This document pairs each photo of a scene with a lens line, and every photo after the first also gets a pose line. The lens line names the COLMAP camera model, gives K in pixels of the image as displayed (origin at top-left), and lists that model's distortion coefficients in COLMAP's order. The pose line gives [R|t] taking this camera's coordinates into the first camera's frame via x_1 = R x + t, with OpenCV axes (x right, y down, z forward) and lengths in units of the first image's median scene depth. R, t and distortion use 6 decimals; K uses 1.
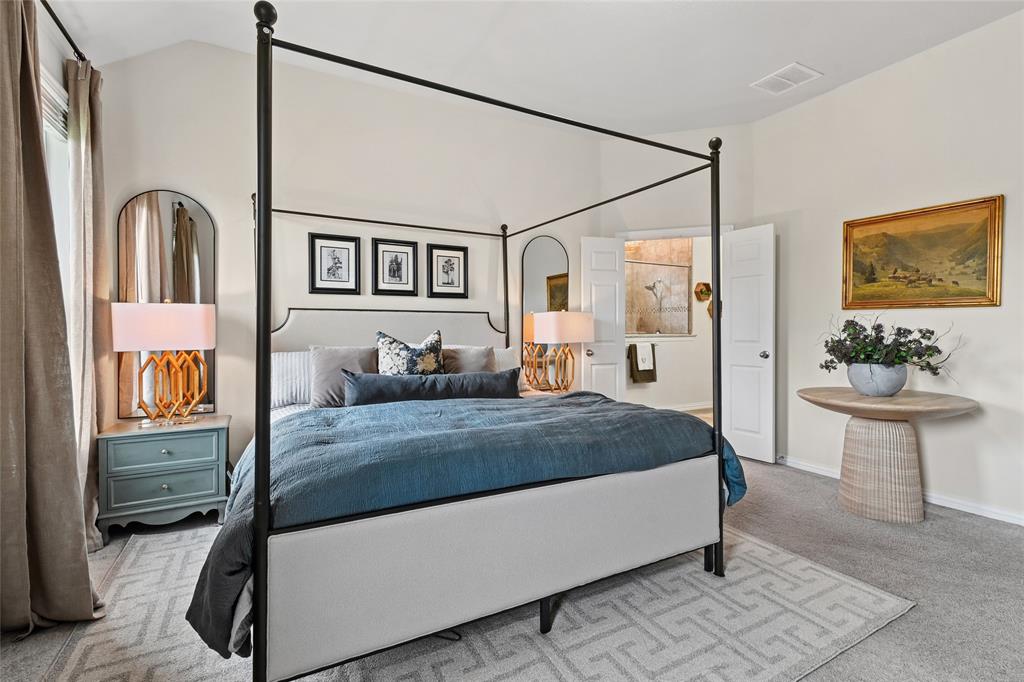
lens RADIAL K [[461.5, 0, 511.6], [0, 461.5, 332.1], [0, 0, 1]] dist [0.004757, -0.002678]
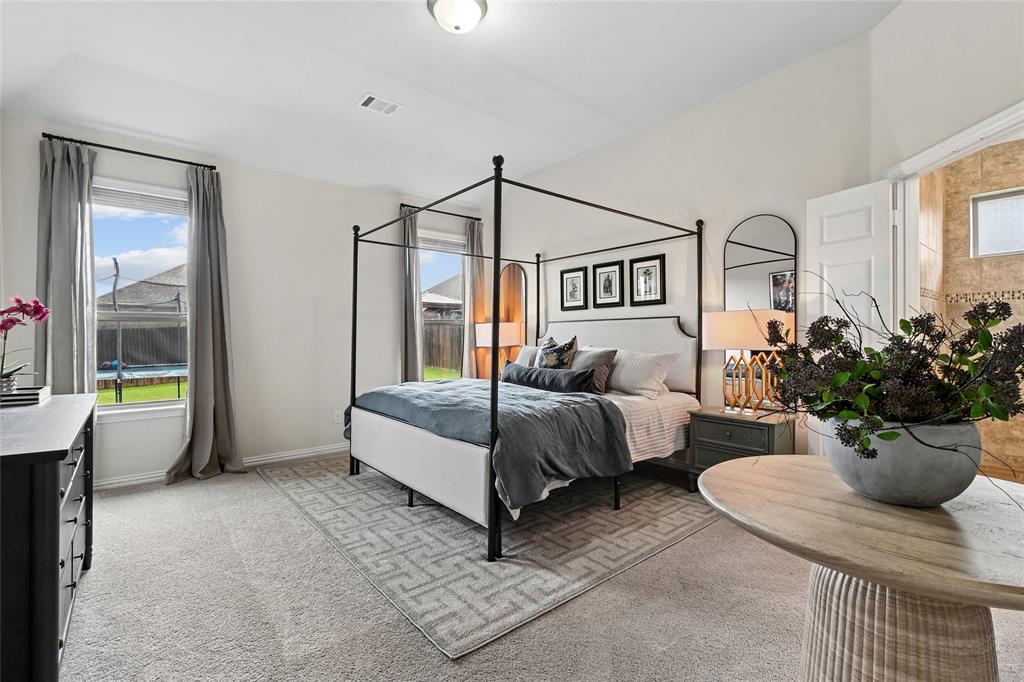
lens RADIAL K [[461.5, 0, 506.3], [0, 461.5, 339.1], [0, 0, 1]] dist [0.004757, -0.002678]
pose [[0.191170, 0.002581, -0.981554, 0.939150], [0.002955, 0.999990, 0.003205, 0.000755], [0.981553, -0.003513, 0.191160, 0.512080]]
